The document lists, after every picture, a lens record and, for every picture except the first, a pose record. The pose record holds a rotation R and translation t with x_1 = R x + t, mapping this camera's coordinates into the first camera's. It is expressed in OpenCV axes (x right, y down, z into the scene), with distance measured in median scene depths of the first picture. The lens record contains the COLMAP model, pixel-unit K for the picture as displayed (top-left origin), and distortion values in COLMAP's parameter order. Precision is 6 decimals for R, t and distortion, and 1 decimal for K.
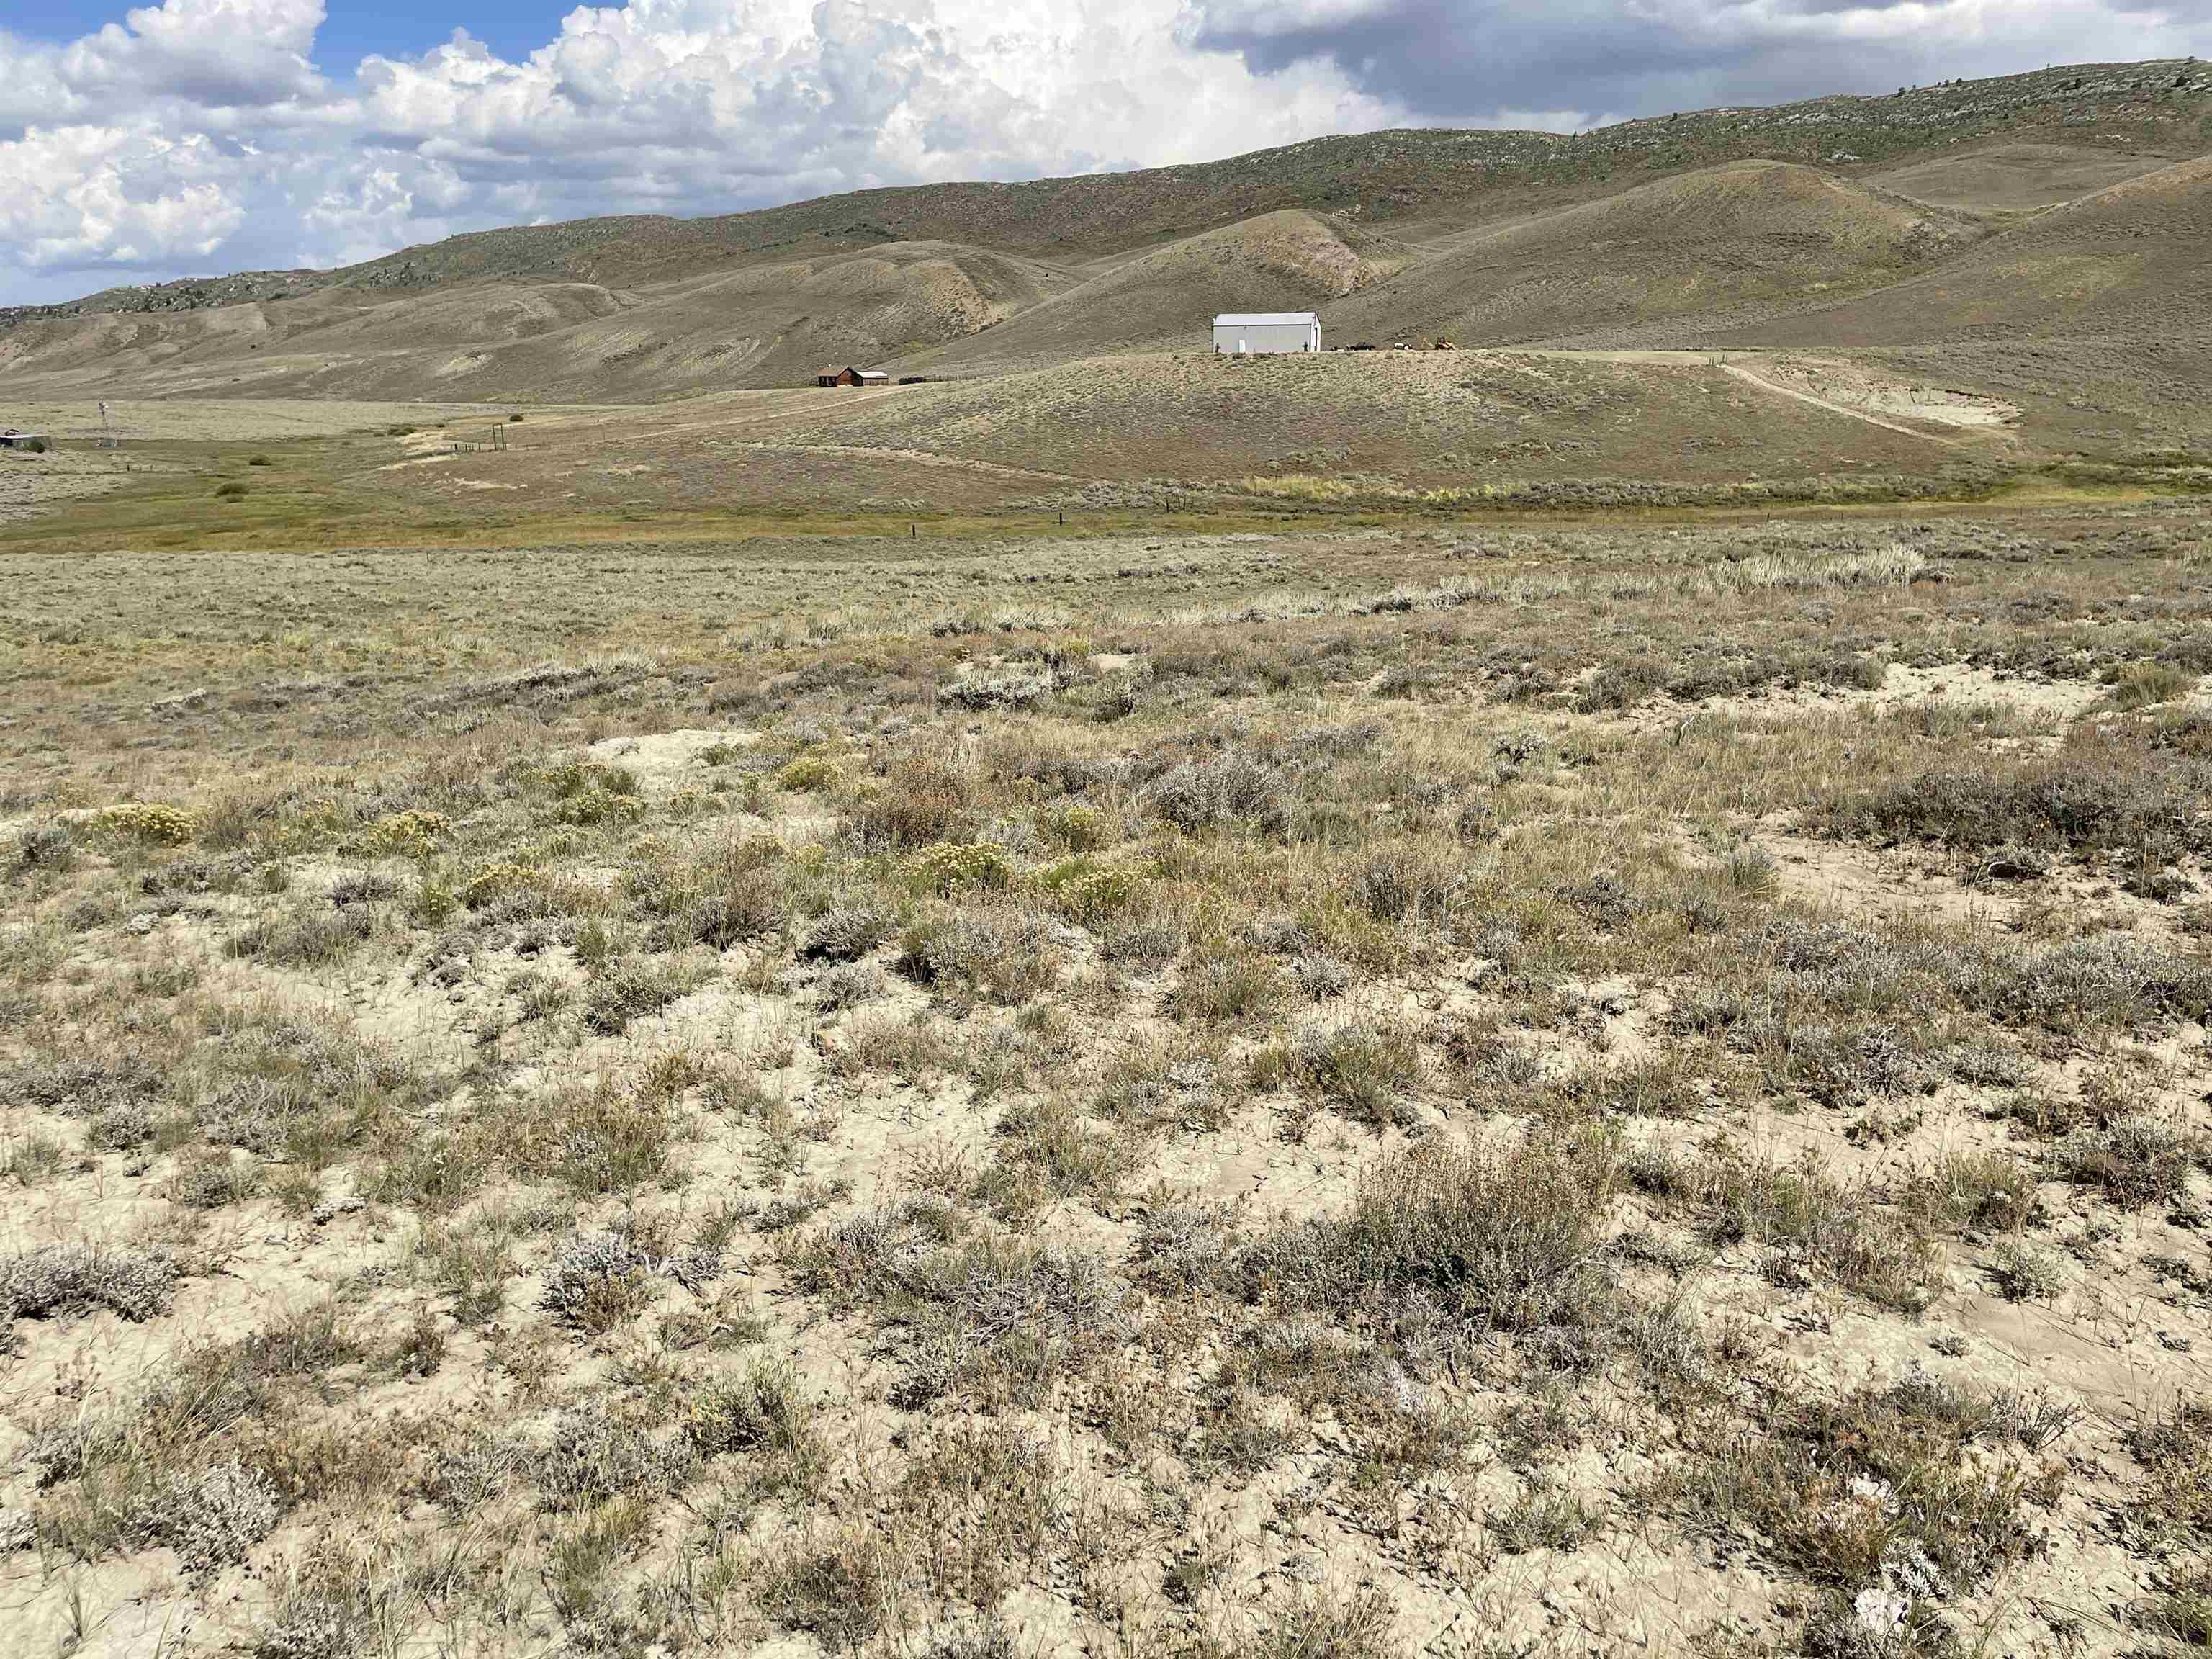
lens RADIAL K [[1675.6, 0, 1125.9], [0, 1675.6, 823.9], [0, 0, 1]] dist [0.097773, -0.127498]
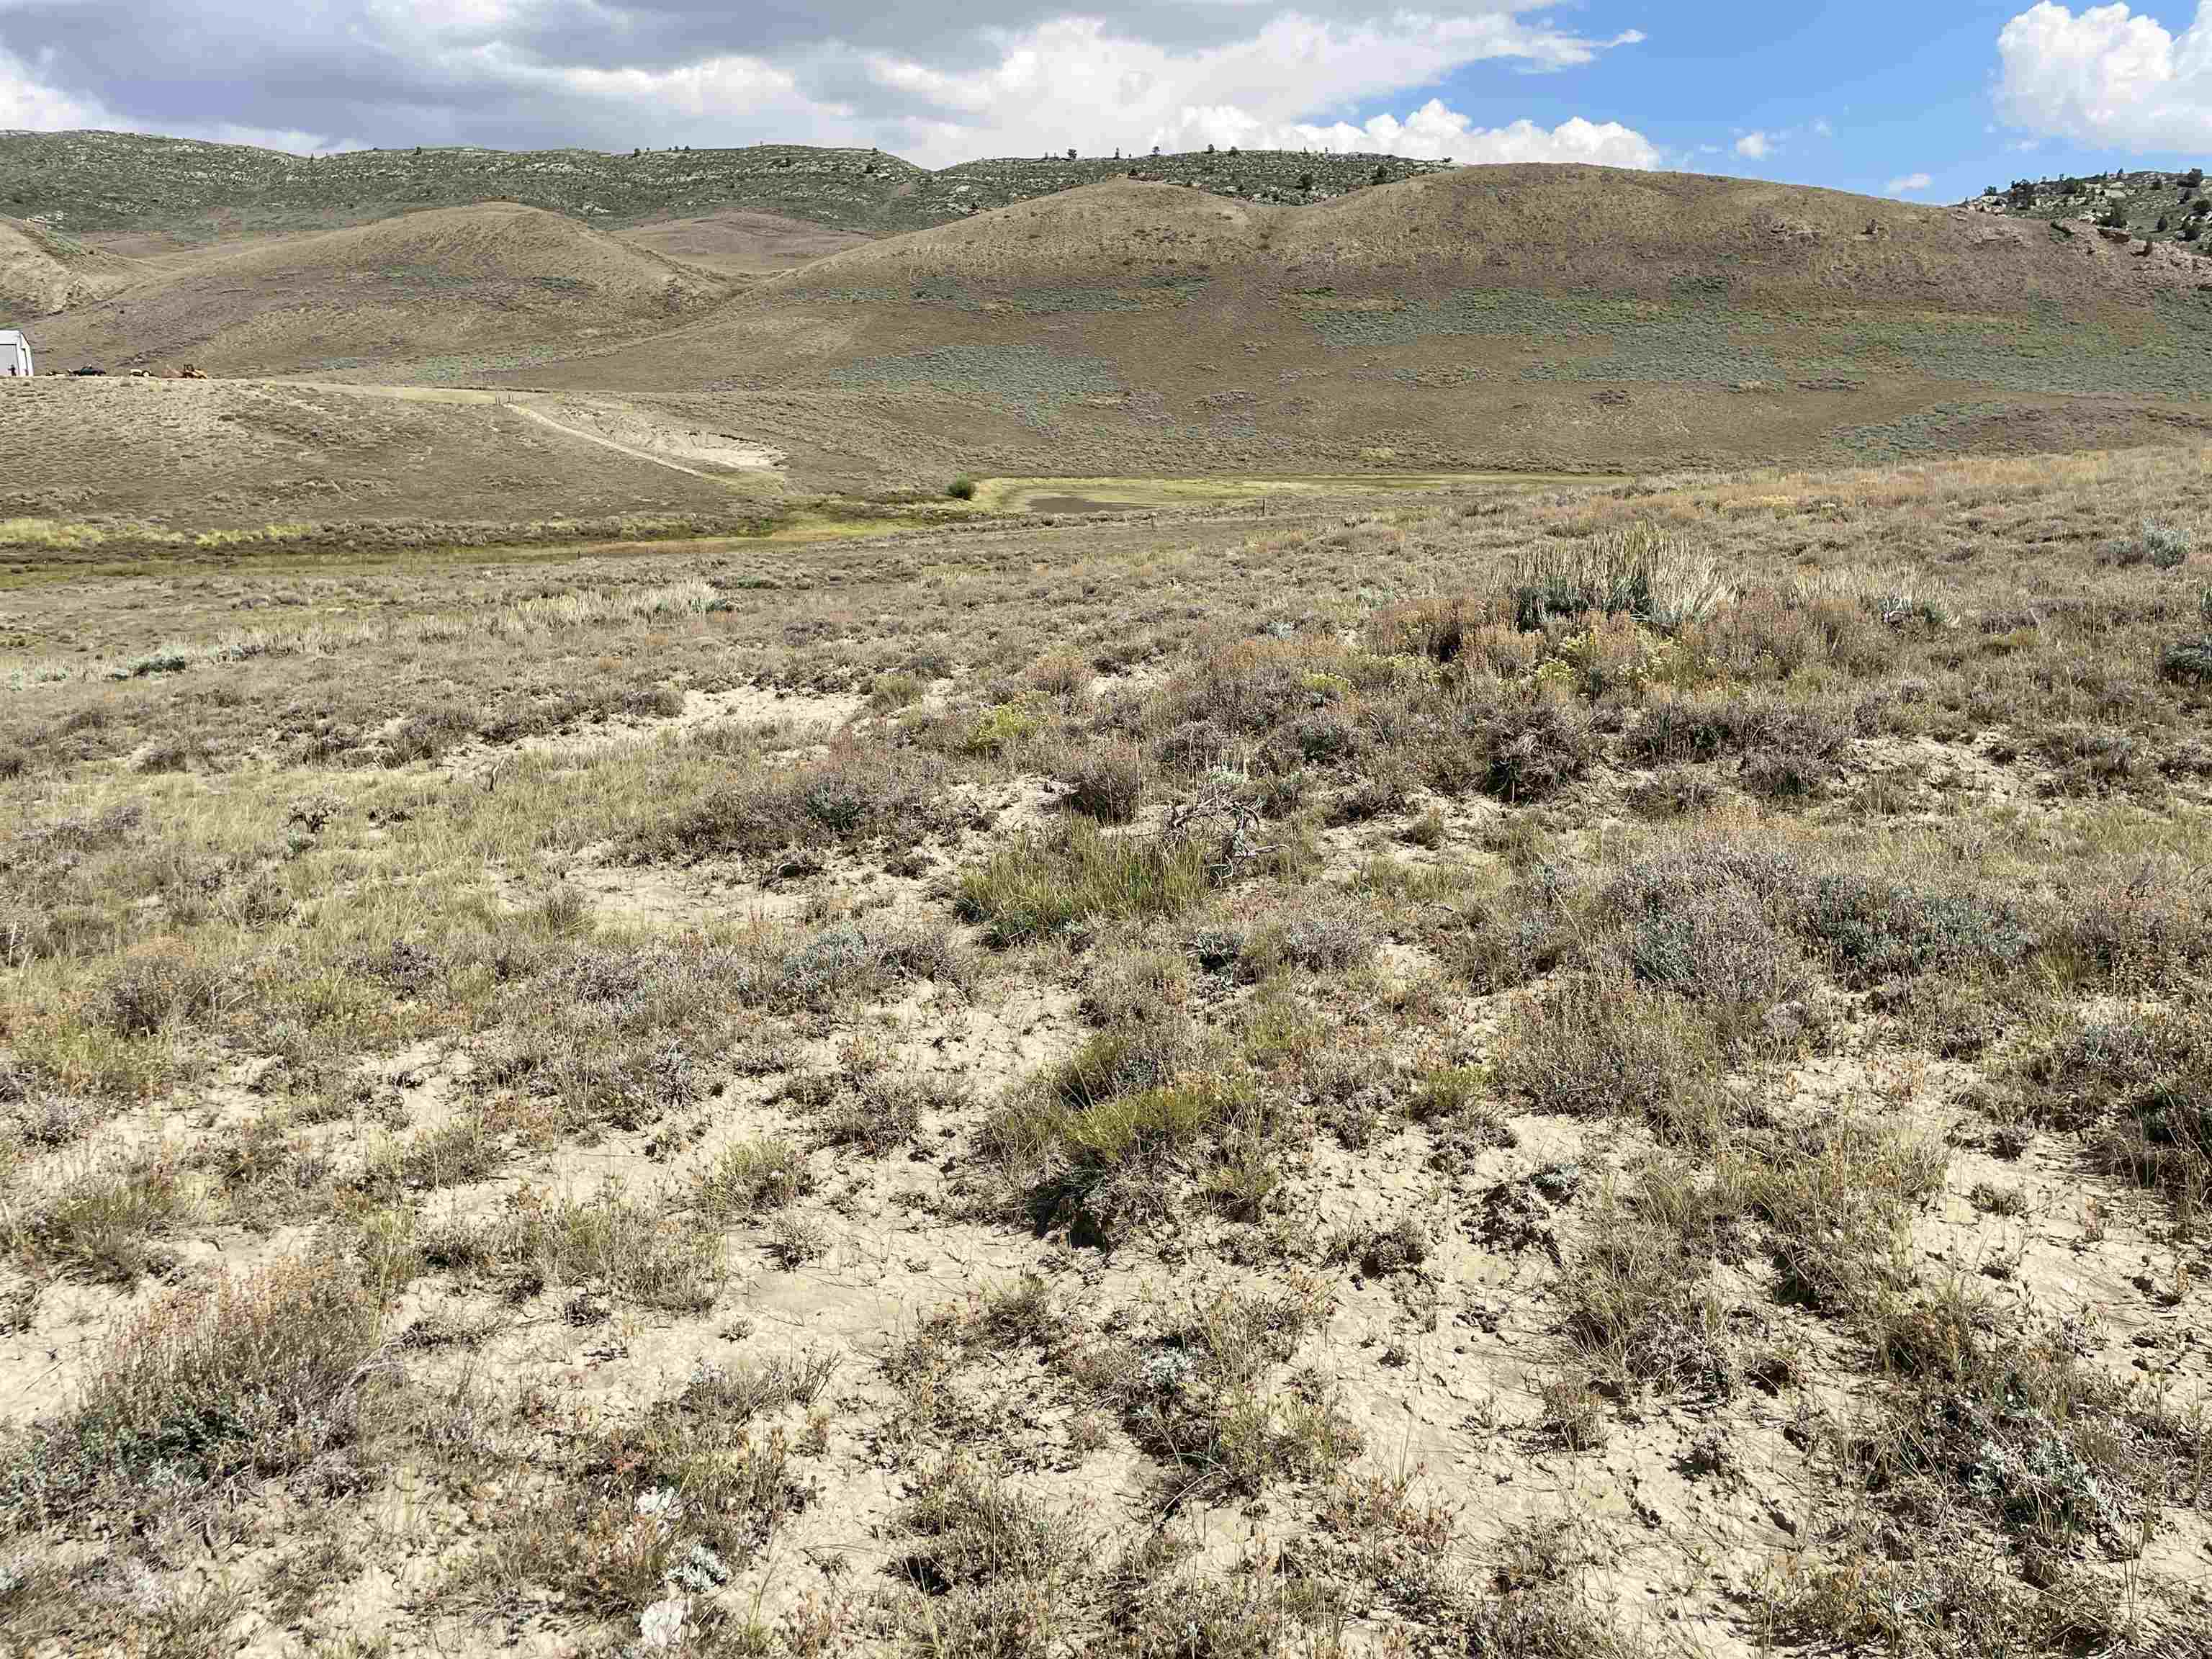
lens RADIAL K [[1675.6, 0, 1125.9], [0, 1675.6, 823.9], [0, 0, 1]] dist [0.097773, -0.127498]
pose [[0.787067, -0.131149, 0.602765, 0.015431], [0.144304, 0.989171, 0.026795, -0.000333], [-0.599751, 0.065892, 0.797469, -0.003227]]
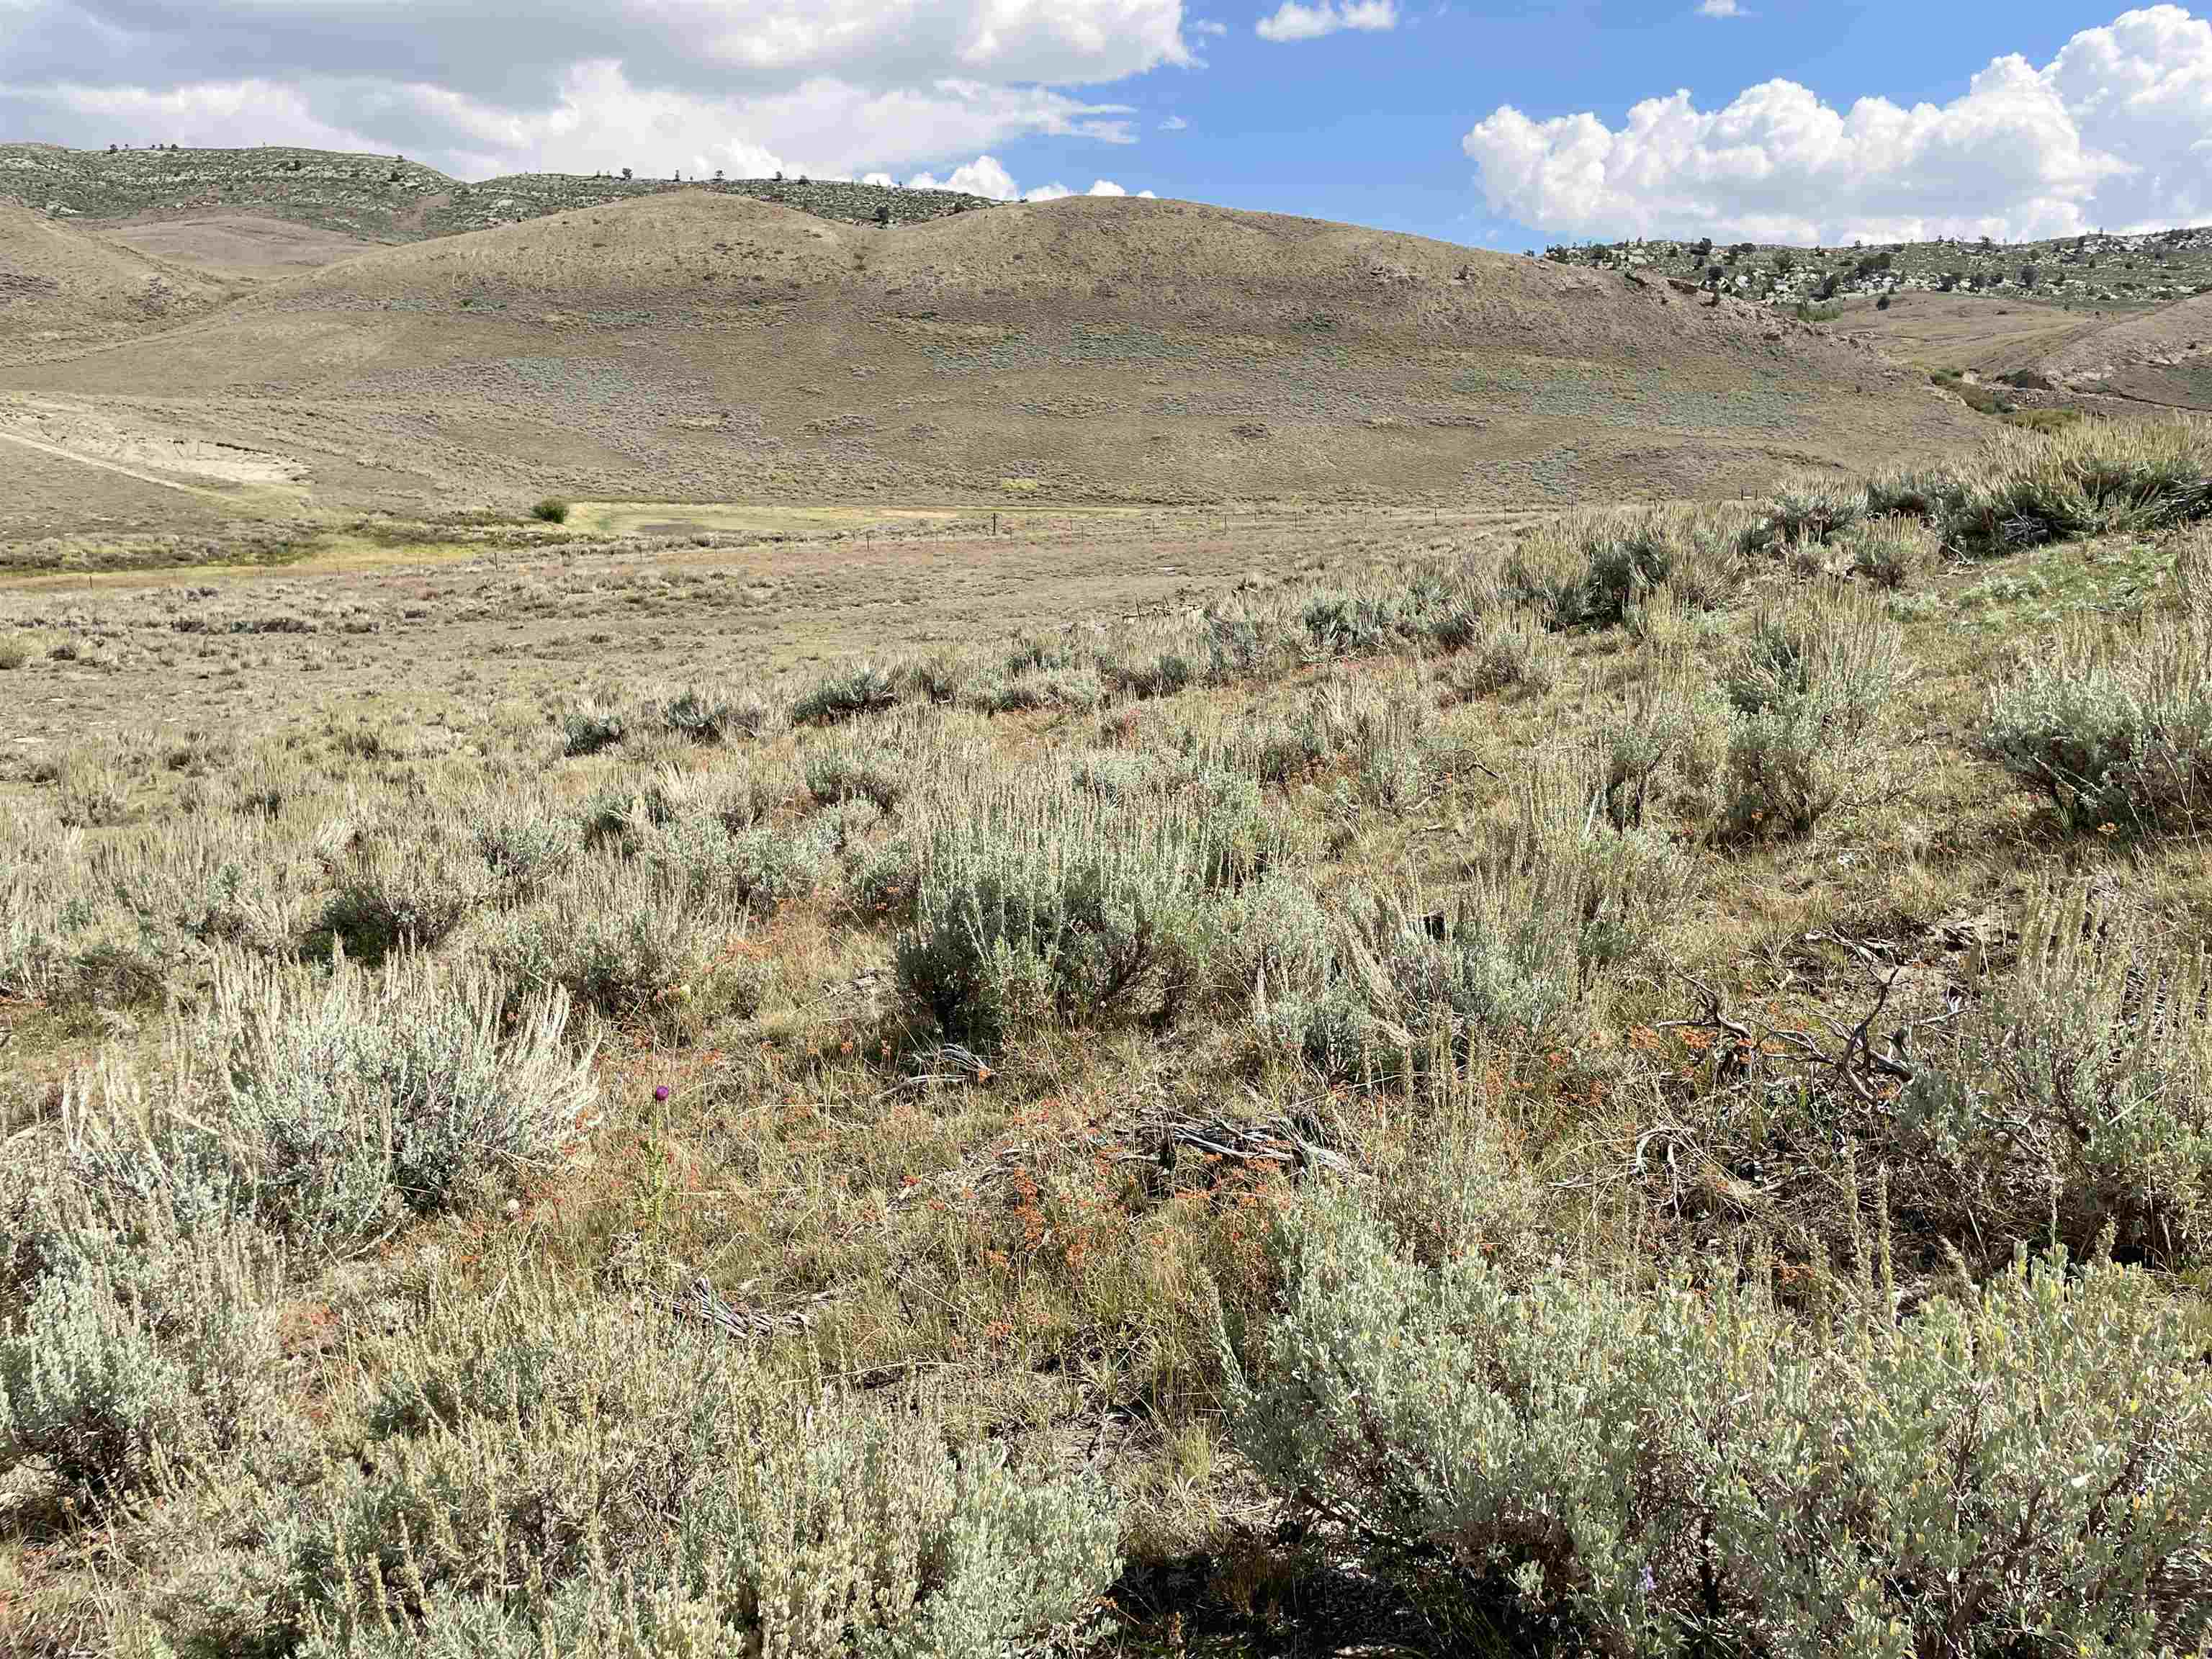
lens RADIAL K [[1672.1, 0, 1106.0], [0, 1672.1, 829.5], [0, 0, 1]] dist [0.094979, -0.123293]
pose [[0.618450, -0.145011, 0.772329, 1.073625], [0.177575, 0.983193, 0.042407, -0.321000], [-0.765498, 0.110919, 0.633806, 2.152045]]
